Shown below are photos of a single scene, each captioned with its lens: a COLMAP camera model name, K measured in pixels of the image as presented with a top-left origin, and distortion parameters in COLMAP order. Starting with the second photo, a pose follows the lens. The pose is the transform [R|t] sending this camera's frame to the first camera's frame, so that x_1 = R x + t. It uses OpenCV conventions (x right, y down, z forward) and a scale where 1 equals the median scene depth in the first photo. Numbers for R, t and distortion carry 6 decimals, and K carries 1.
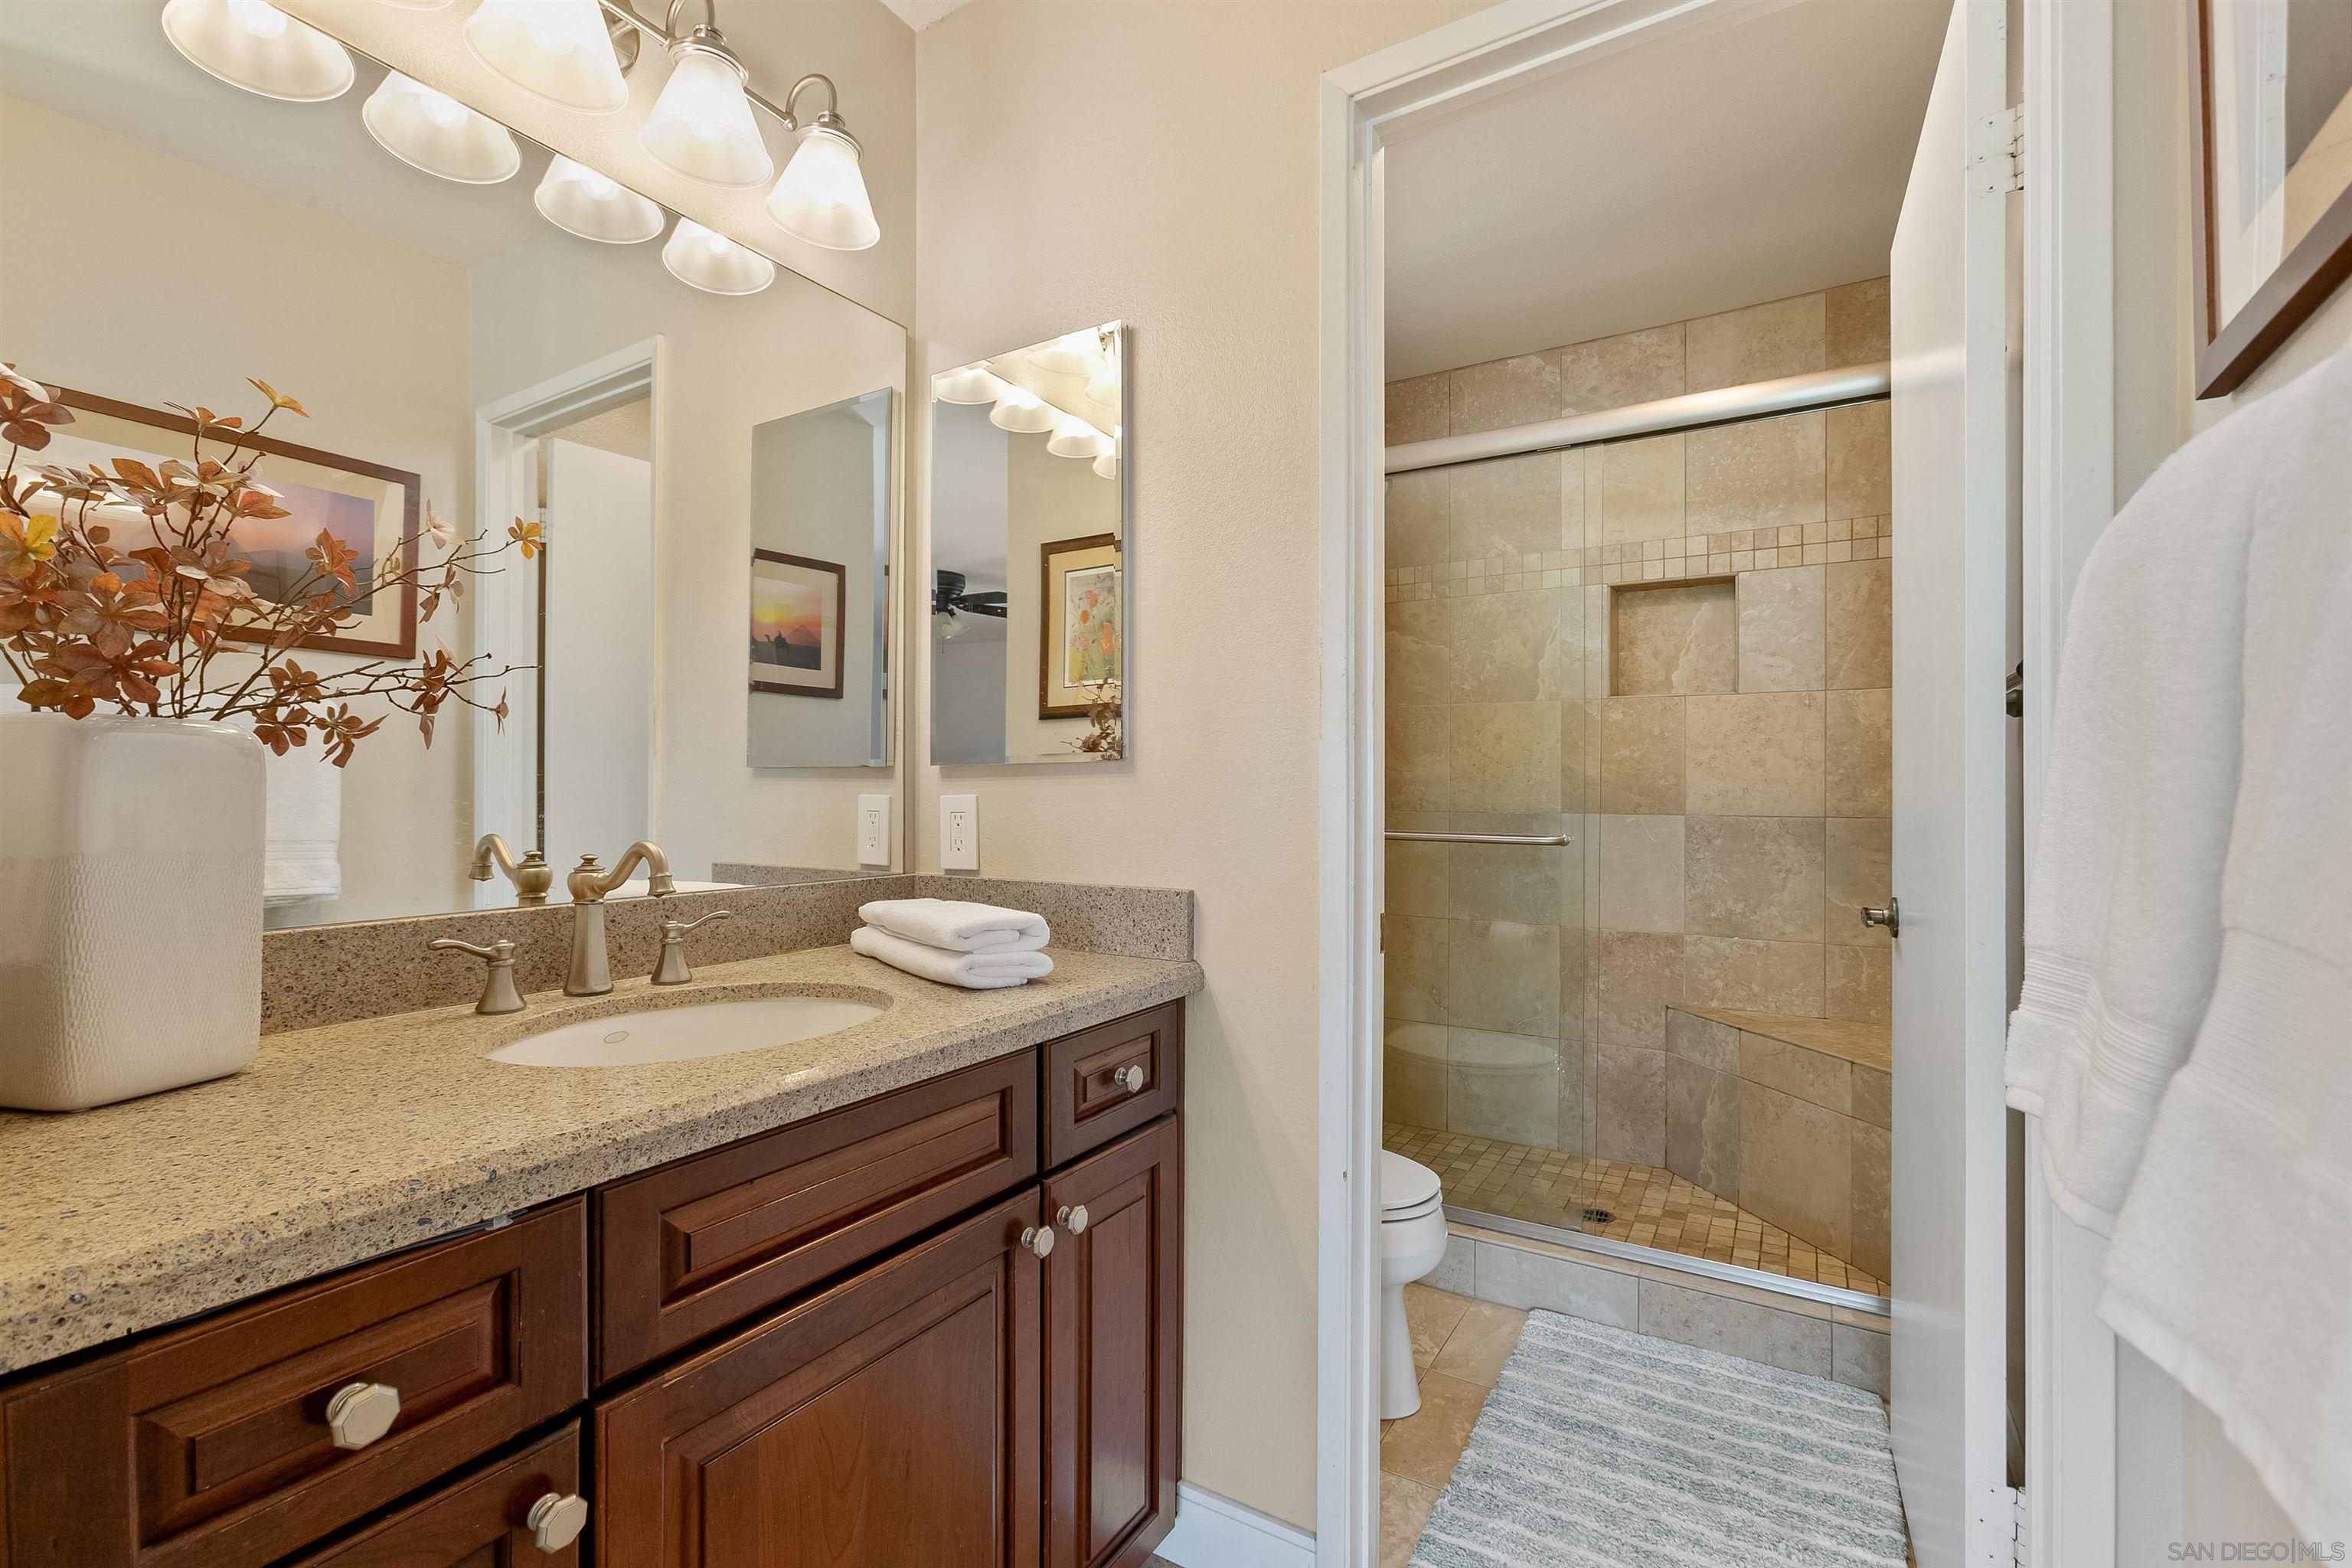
lens RADIAL K [[1034.2, 0, 1180.5], [0, 1034.2, 781.5], [0, 0, 1]] dist [-0.004481, 0.000583]
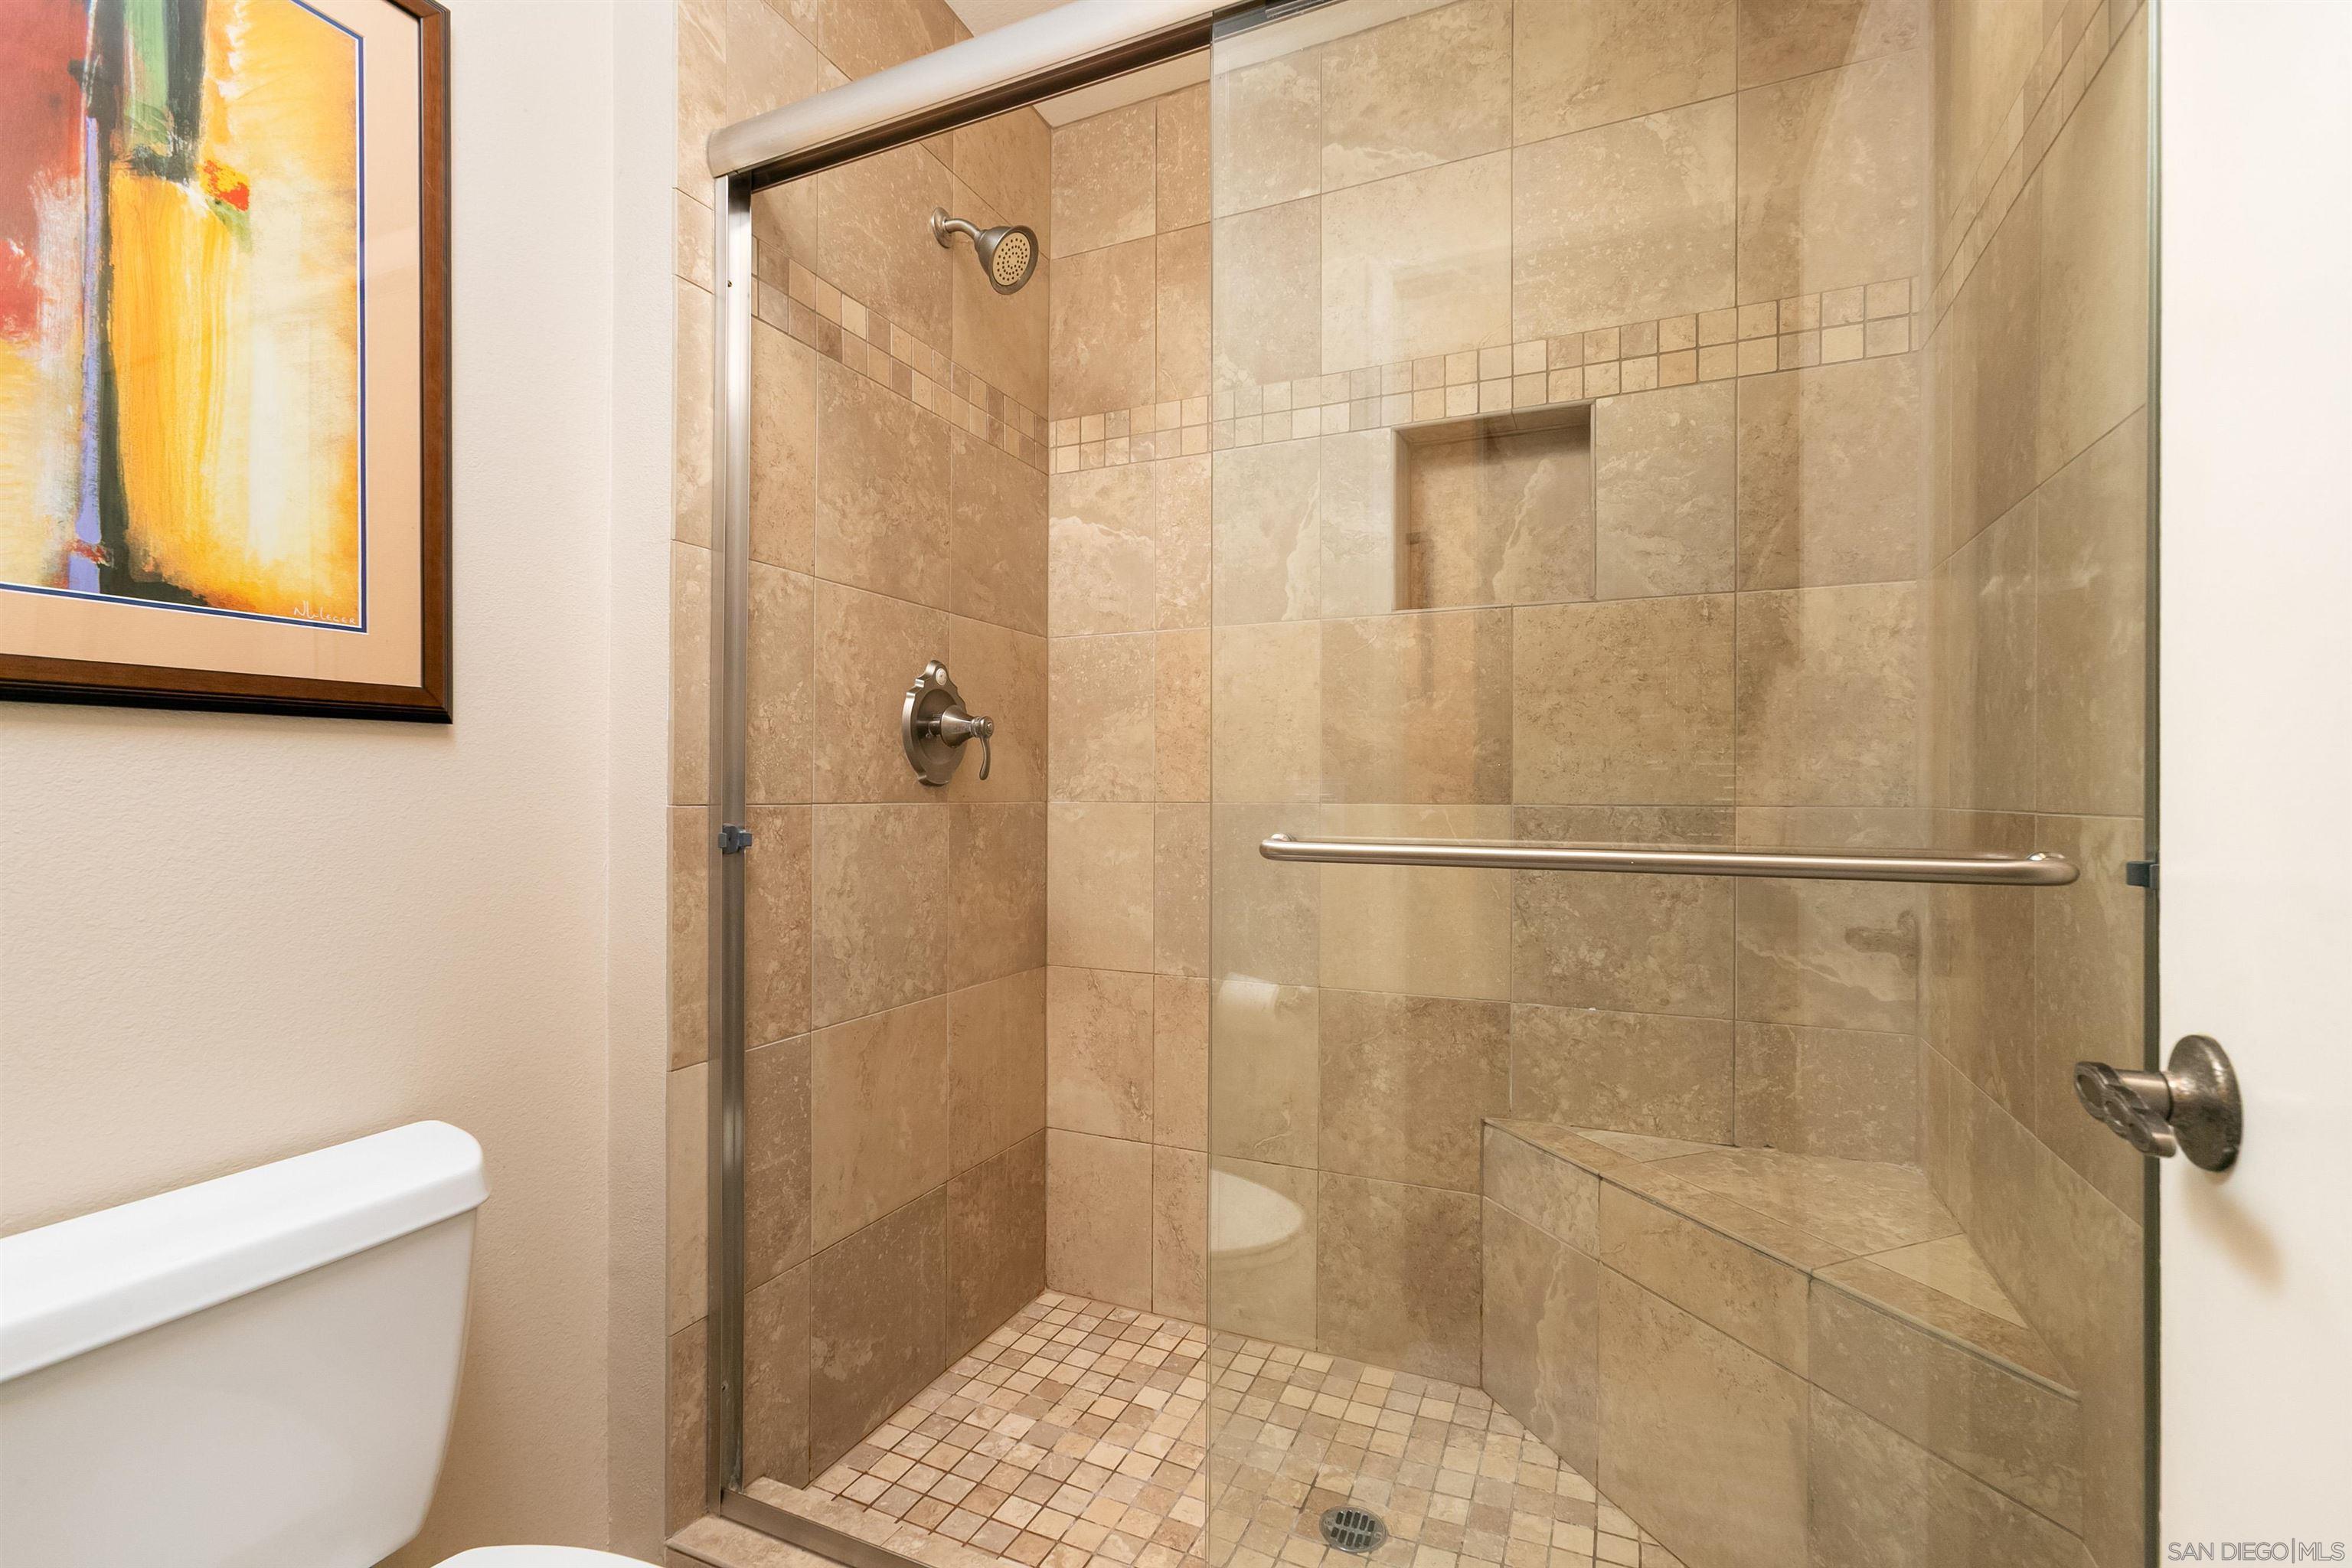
lens RADIAL K [[1034.2, 0, 1174.0], [0, 1034.2, 789.2], [0, 0, 1]] dist [-0.004481, 0.000583]
pose [[0.992611, -0.003609, 0.121289, 0.221525], [0.002629, 0.999963, 0.008241, 0.018370], [-0.121314, -0.007862, 0.992583, 0.428487]]
